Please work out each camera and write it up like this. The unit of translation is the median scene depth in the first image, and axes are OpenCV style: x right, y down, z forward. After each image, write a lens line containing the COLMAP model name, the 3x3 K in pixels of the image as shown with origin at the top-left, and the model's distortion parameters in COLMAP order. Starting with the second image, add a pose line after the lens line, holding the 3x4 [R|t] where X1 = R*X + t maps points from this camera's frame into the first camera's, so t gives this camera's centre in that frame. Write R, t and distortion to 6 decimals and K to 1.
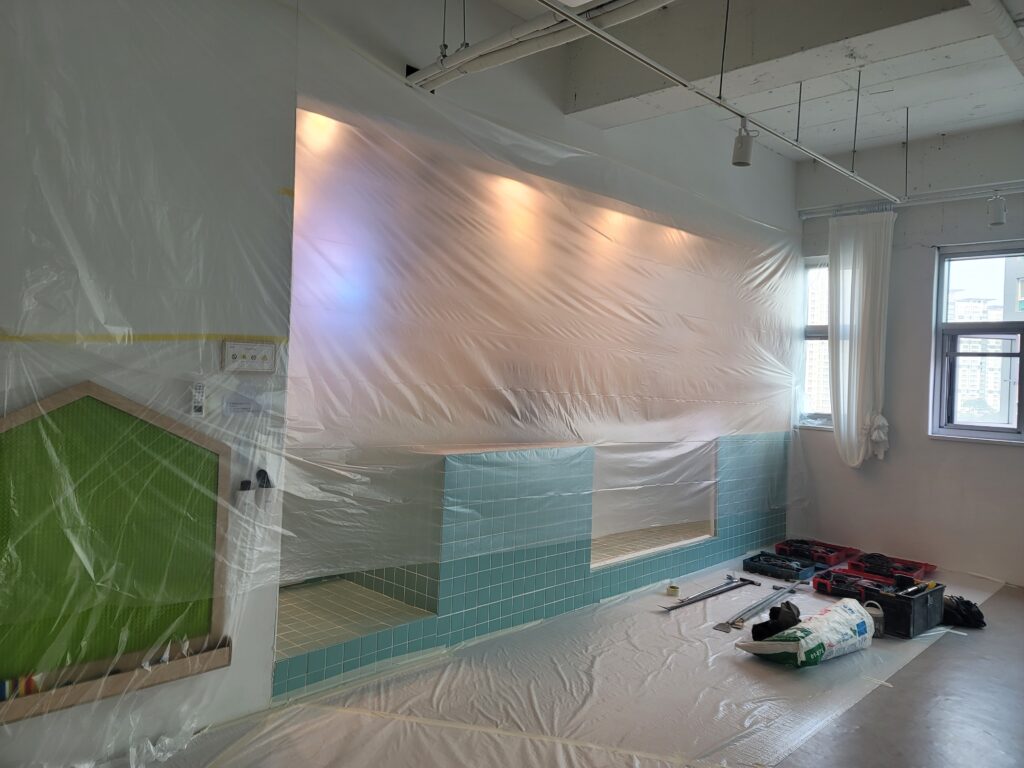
lens RADIAL K [[755.6, 0, 512.0], [0, 755.6, 384.0], [0, 0, 1]] dist [0.050935, -0.000288]
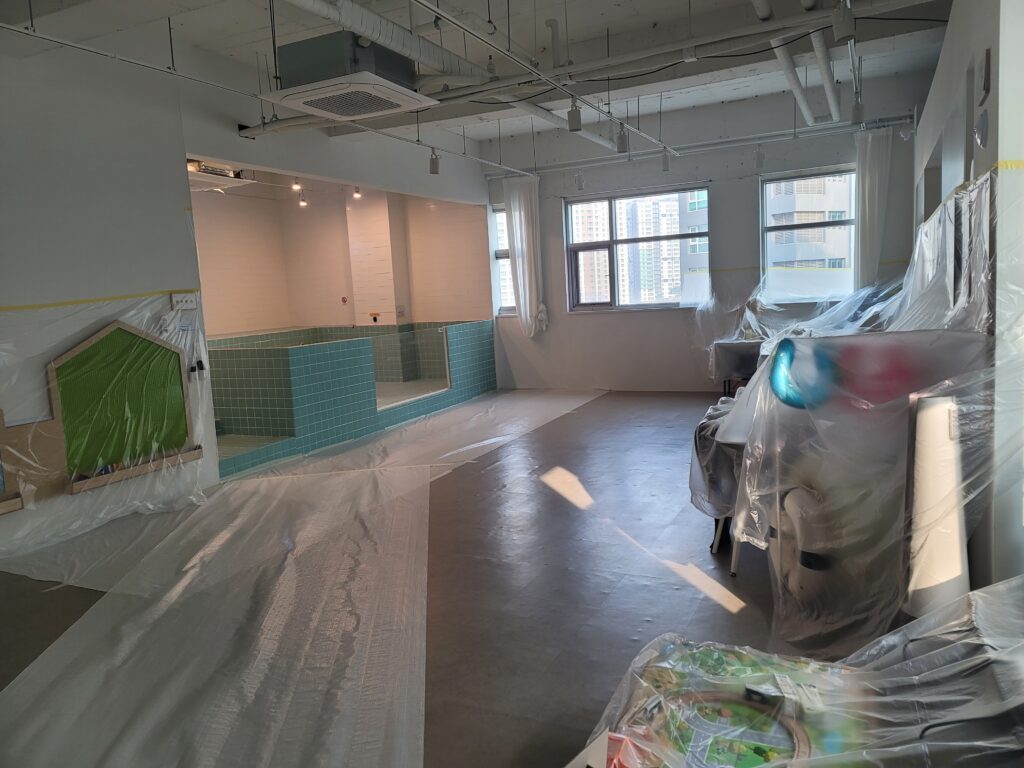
lens RADIAL K [[755.6, 0, 512.0], [0, 755.6, 384.0], [0, 0, 1]] dist [0.050935, -0.000288]
pose [[0.945230, -0.124770, 0.301616, -0.110478], [0.089841, 0.987816, 0.127078, -0.000496], [-0.313797, -0.093021, 0.944923, -0.662048]]
